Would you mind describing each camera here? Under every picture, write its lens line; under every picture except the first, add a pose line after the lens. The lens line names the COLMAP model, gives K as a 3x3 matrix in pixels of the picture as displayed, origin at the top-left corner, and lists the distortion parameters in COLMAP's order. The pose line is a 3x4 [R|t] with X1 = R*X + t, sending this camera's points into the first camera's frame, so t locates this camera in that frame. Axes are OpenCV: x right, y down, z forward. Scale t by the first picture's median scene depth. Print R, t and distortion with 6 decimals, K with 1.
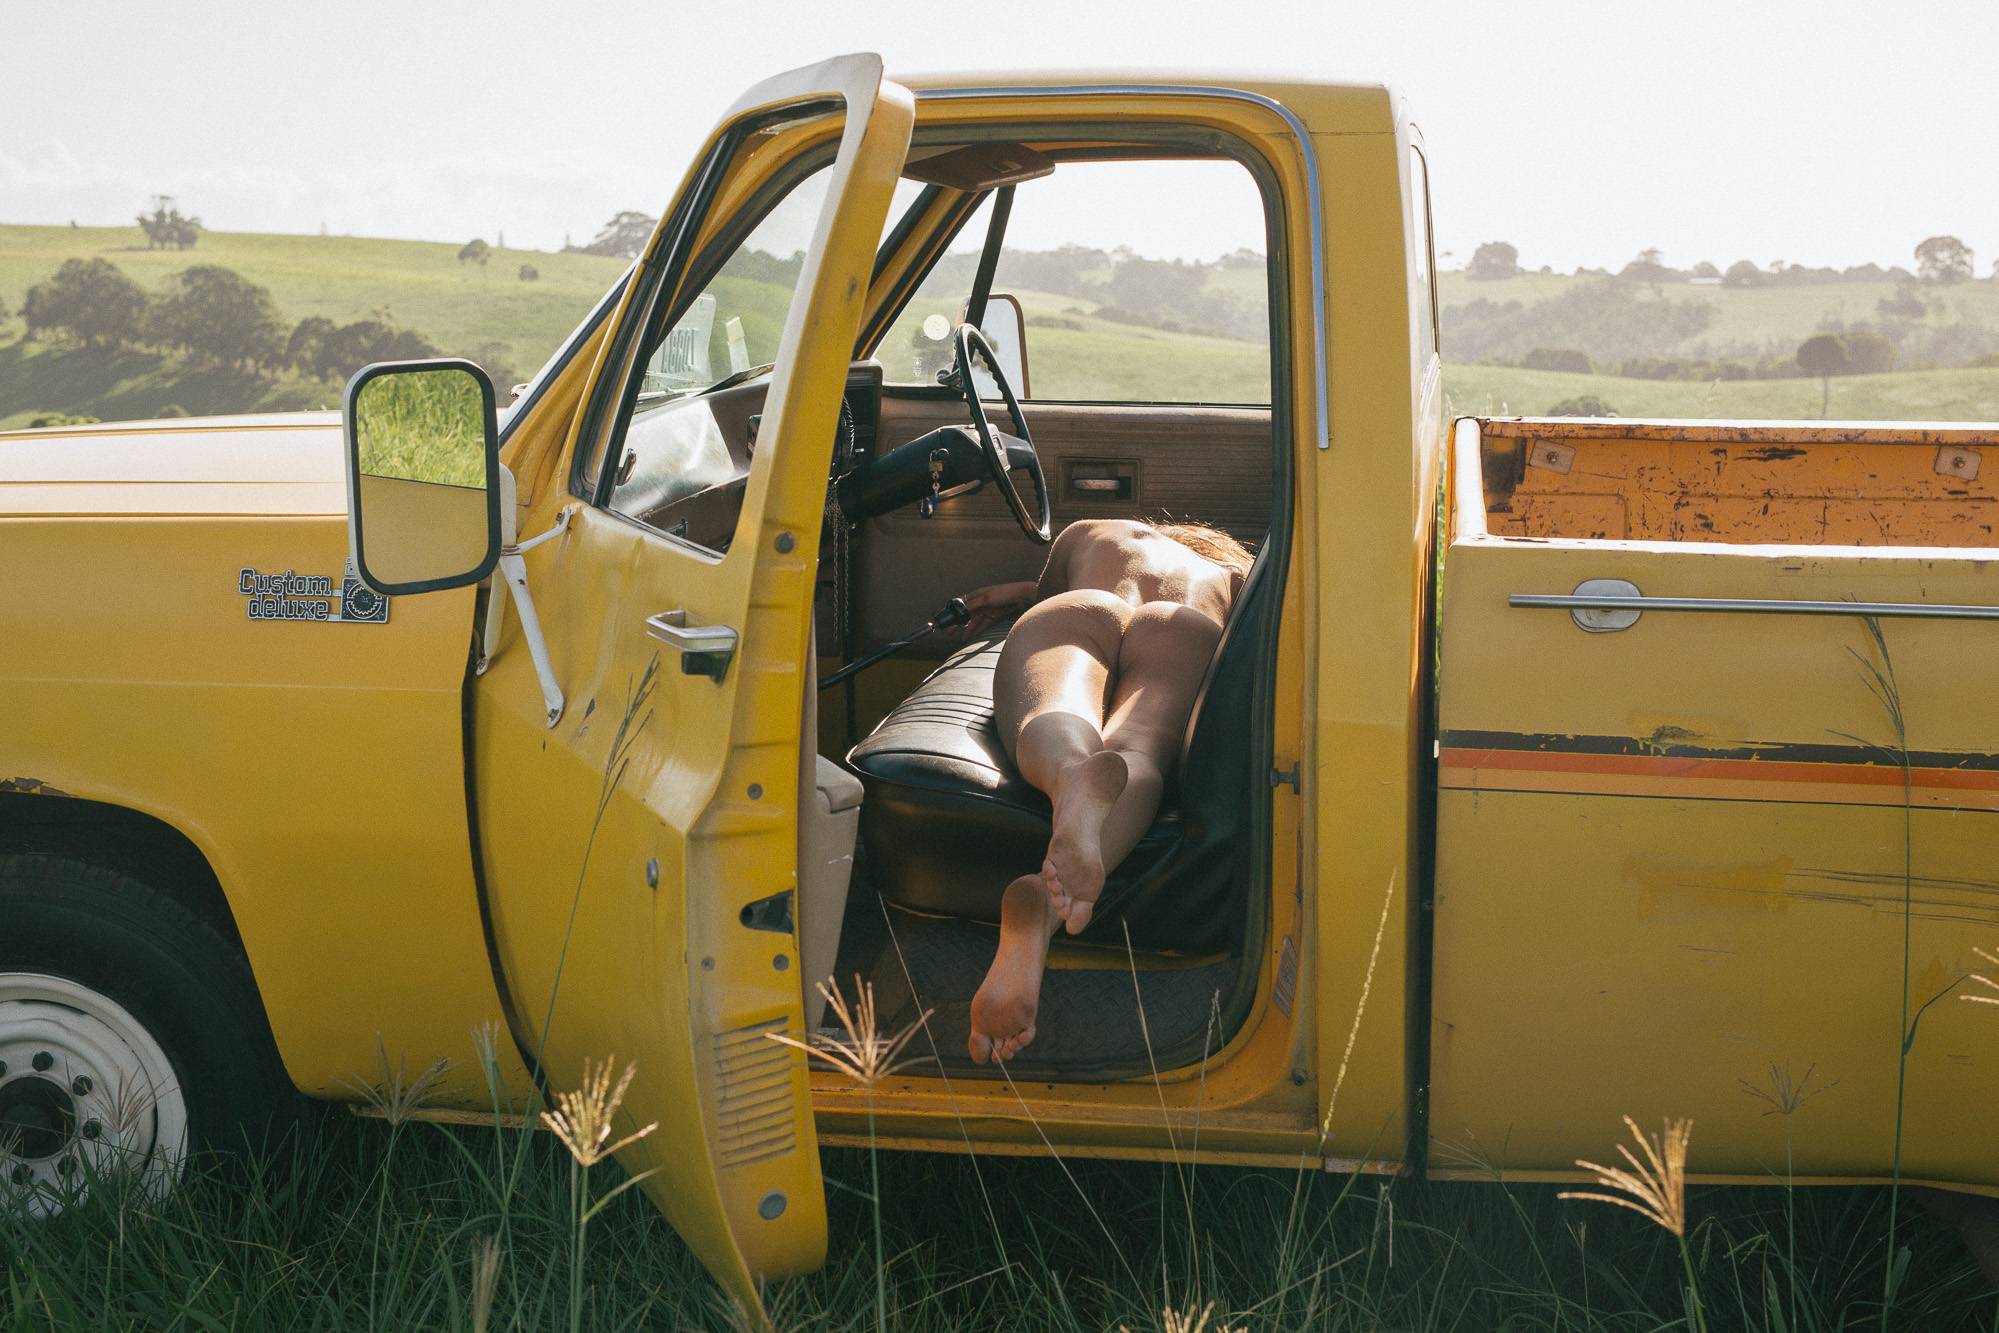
lens RADIAL K [[2894.5, 0, 999.5], [0, 2894.5, 666.5], [0, 0, 1]] dist [0.022450, 0.004290]
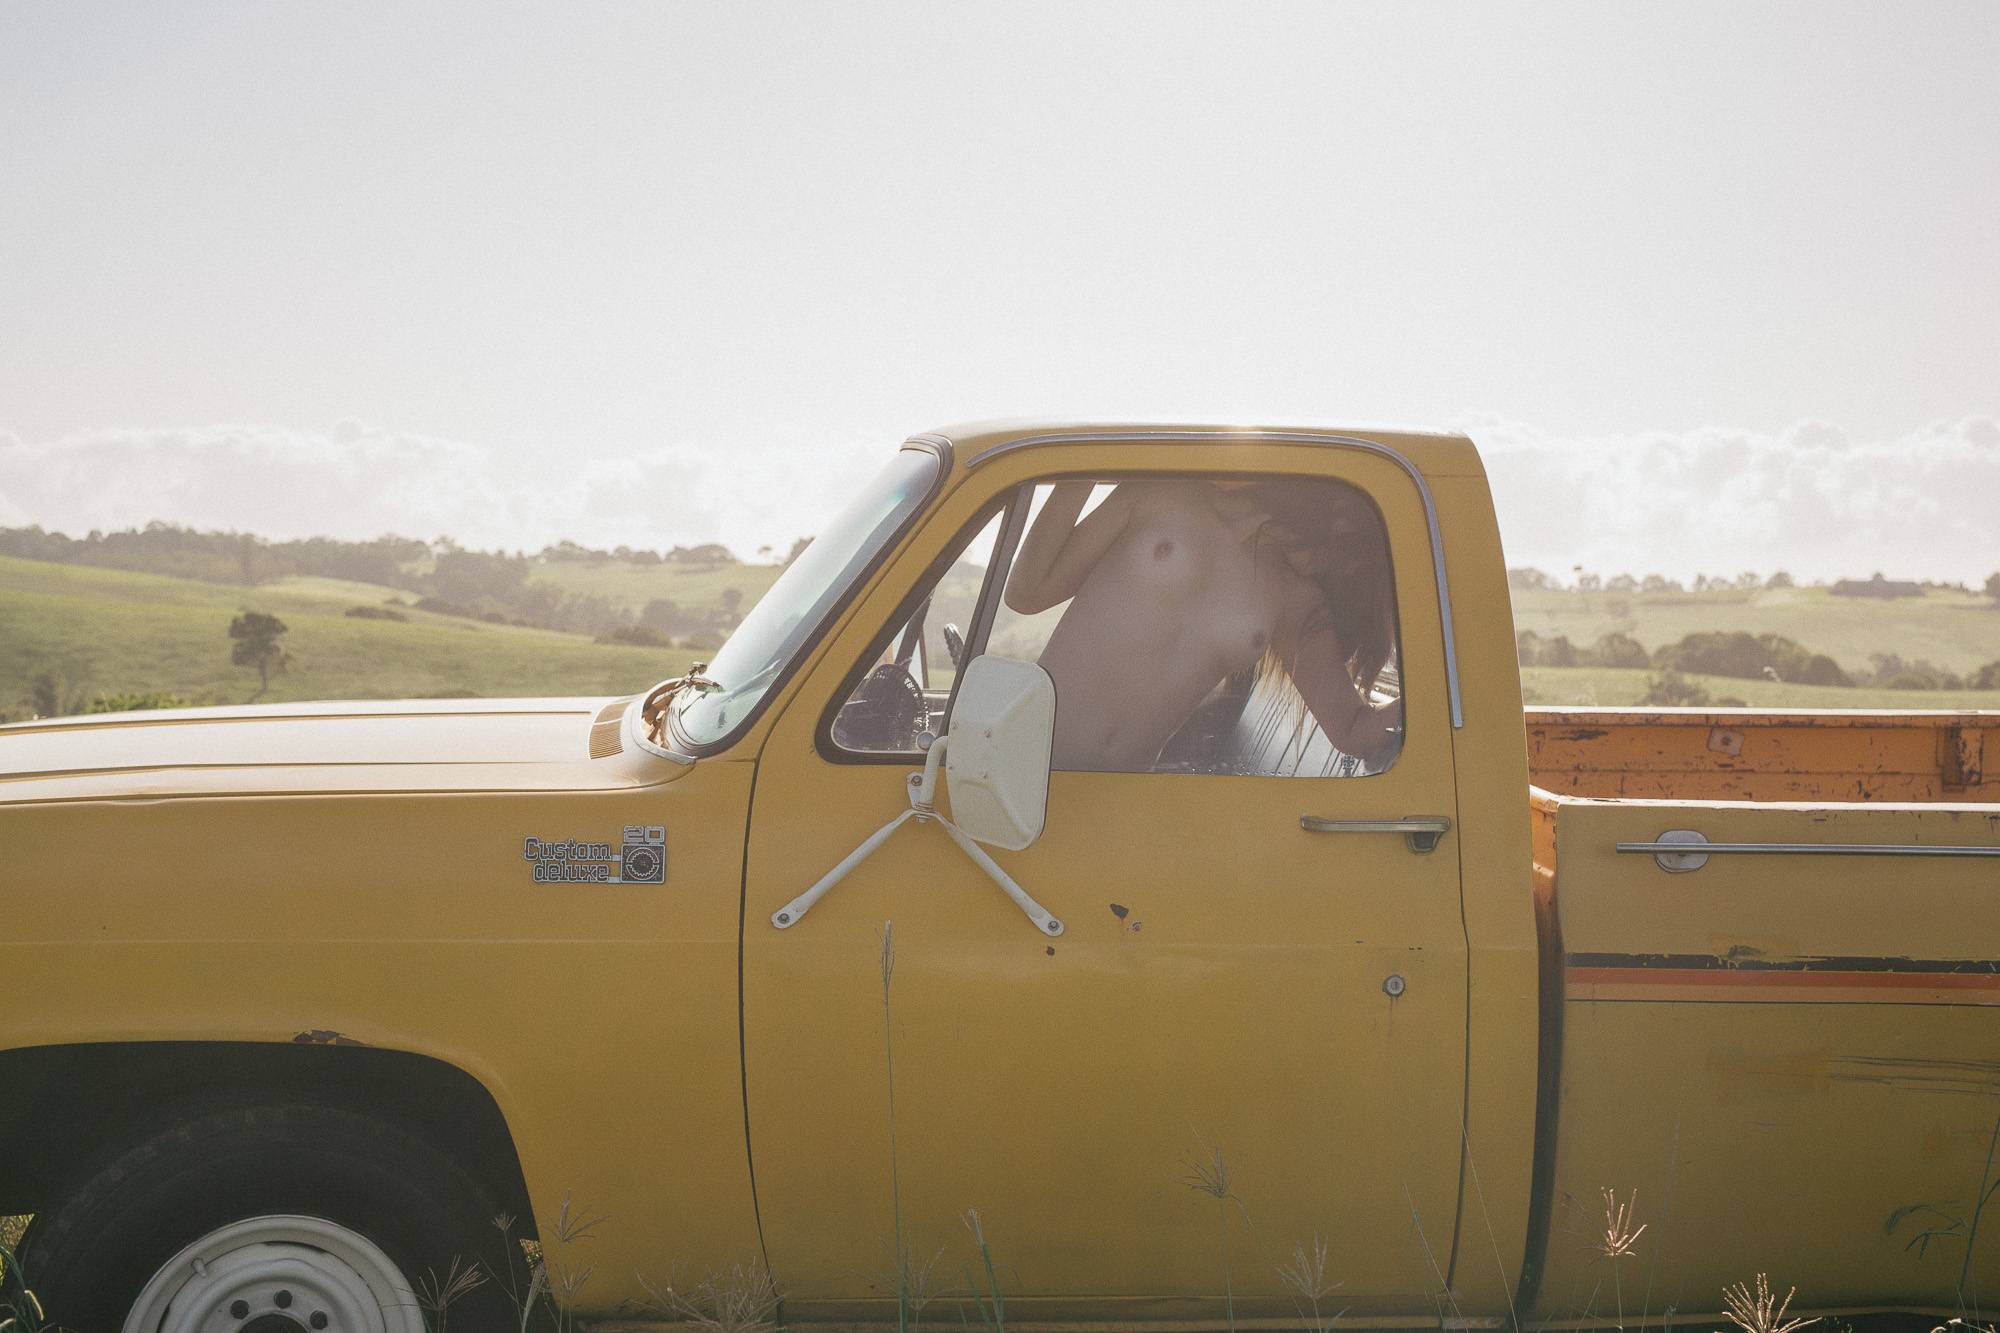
lens RADIAL K [[2884.3, 0, 1042.1], [0, 2884.3, 664.8], [0, 0, 1]] dist [0.024540, 0.013998]
pose [[0.968676, 0.002189, 0.248318, -0.247548], [0.022867, 0.994926, -0.097973, 0.010010], [-0.247273, 0.100583, 0.963711, -0.100487]]
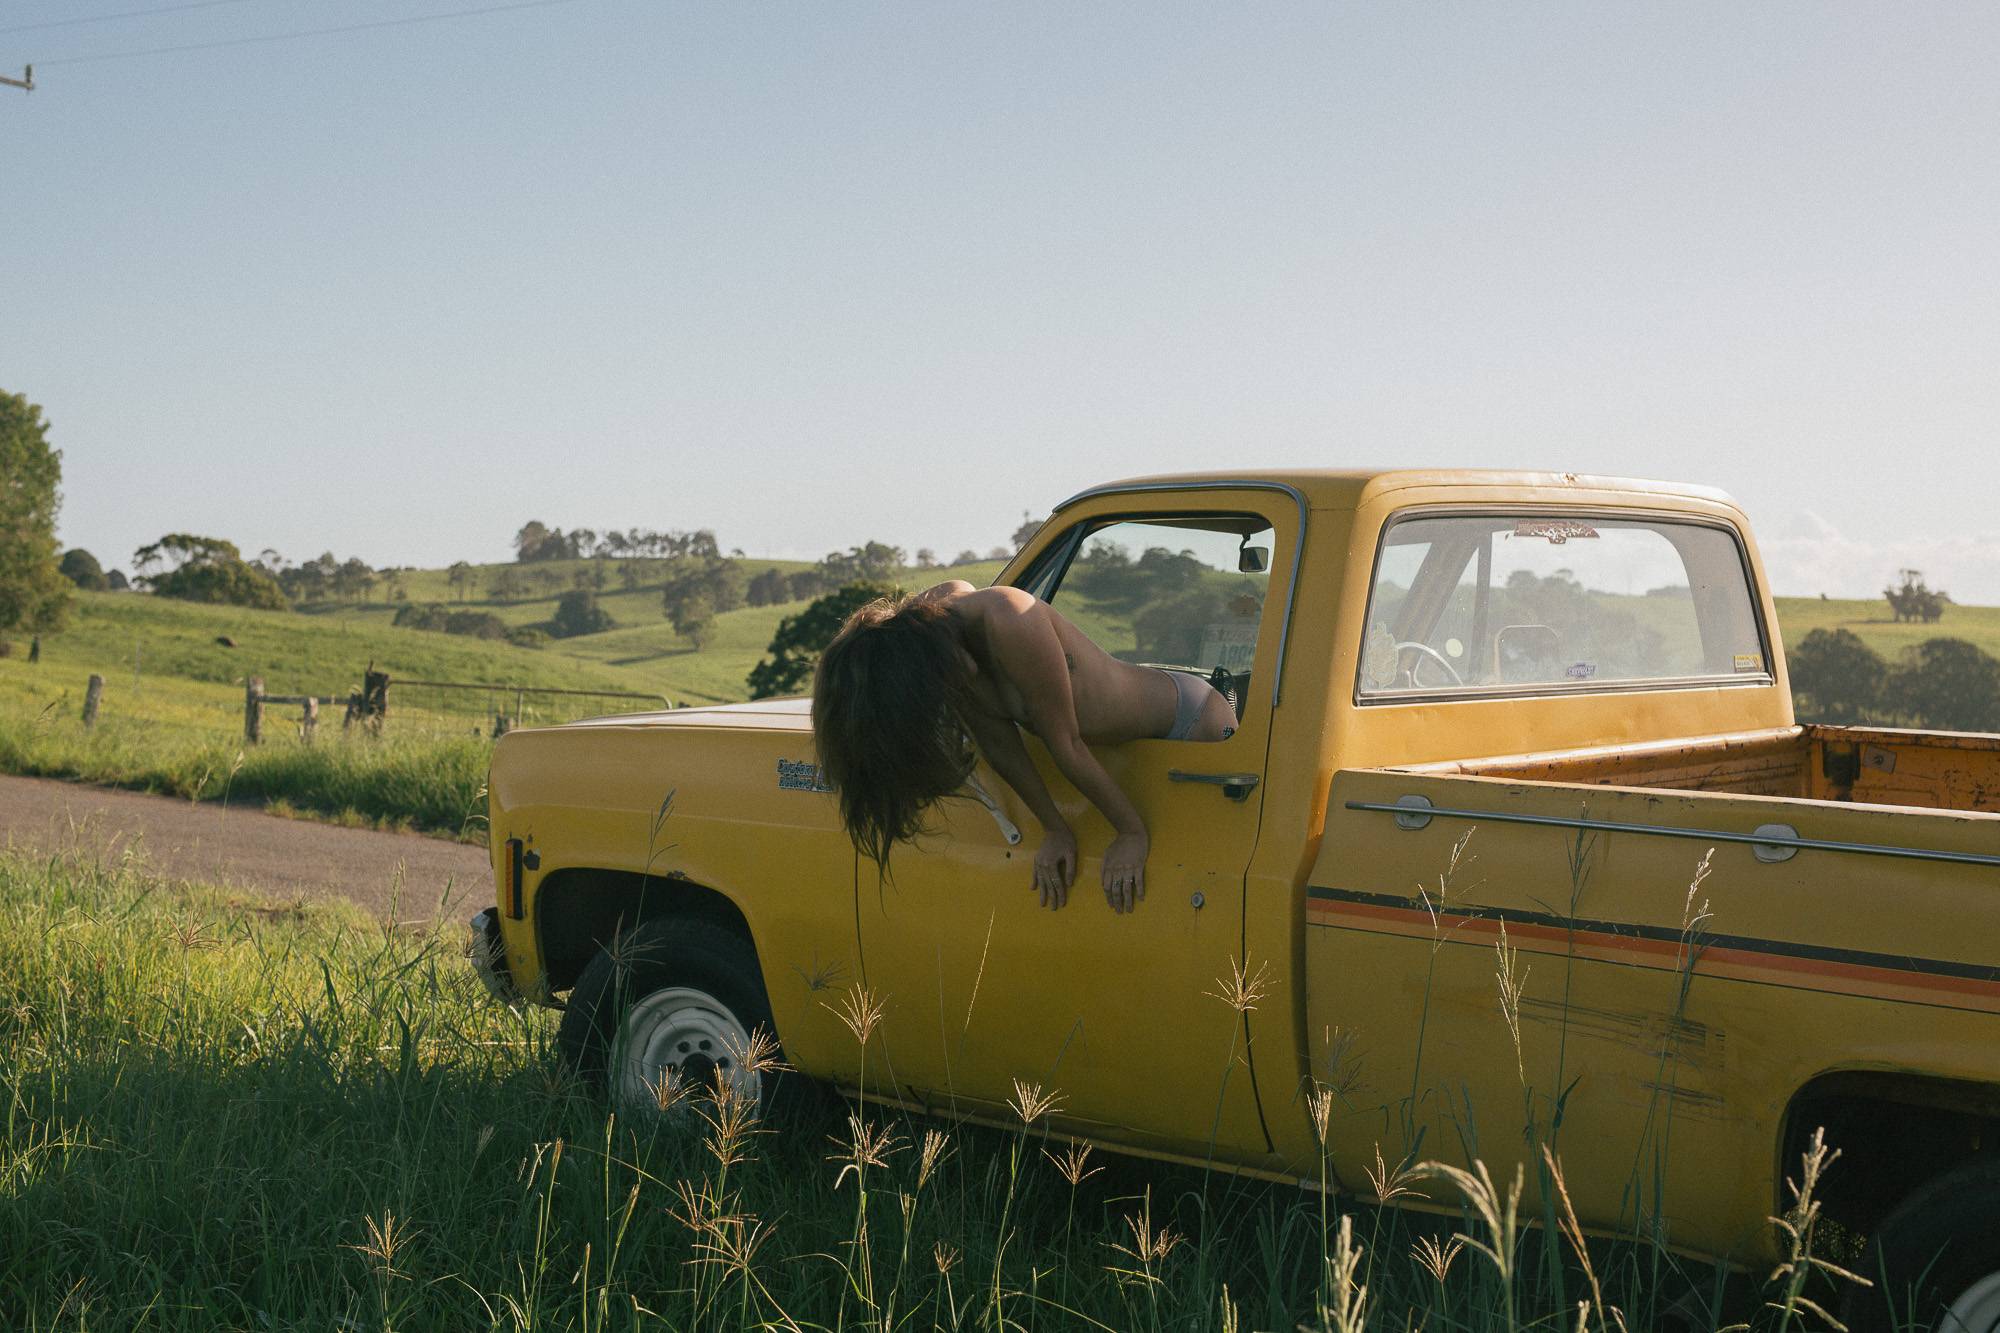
lens RADIAL K [[2840.6, 0, 1000.0], [0, 2840.6, 666.5], [0, 0, 1]] dist [0.031863, 0.042040]
pose [[0.825781, 0.025523, -0.563413, 0.579973], [-0.096850, 0.990553, -0.097078, 0.046143], [0.555613, 0.134732, 0.820452, -0.241981]]
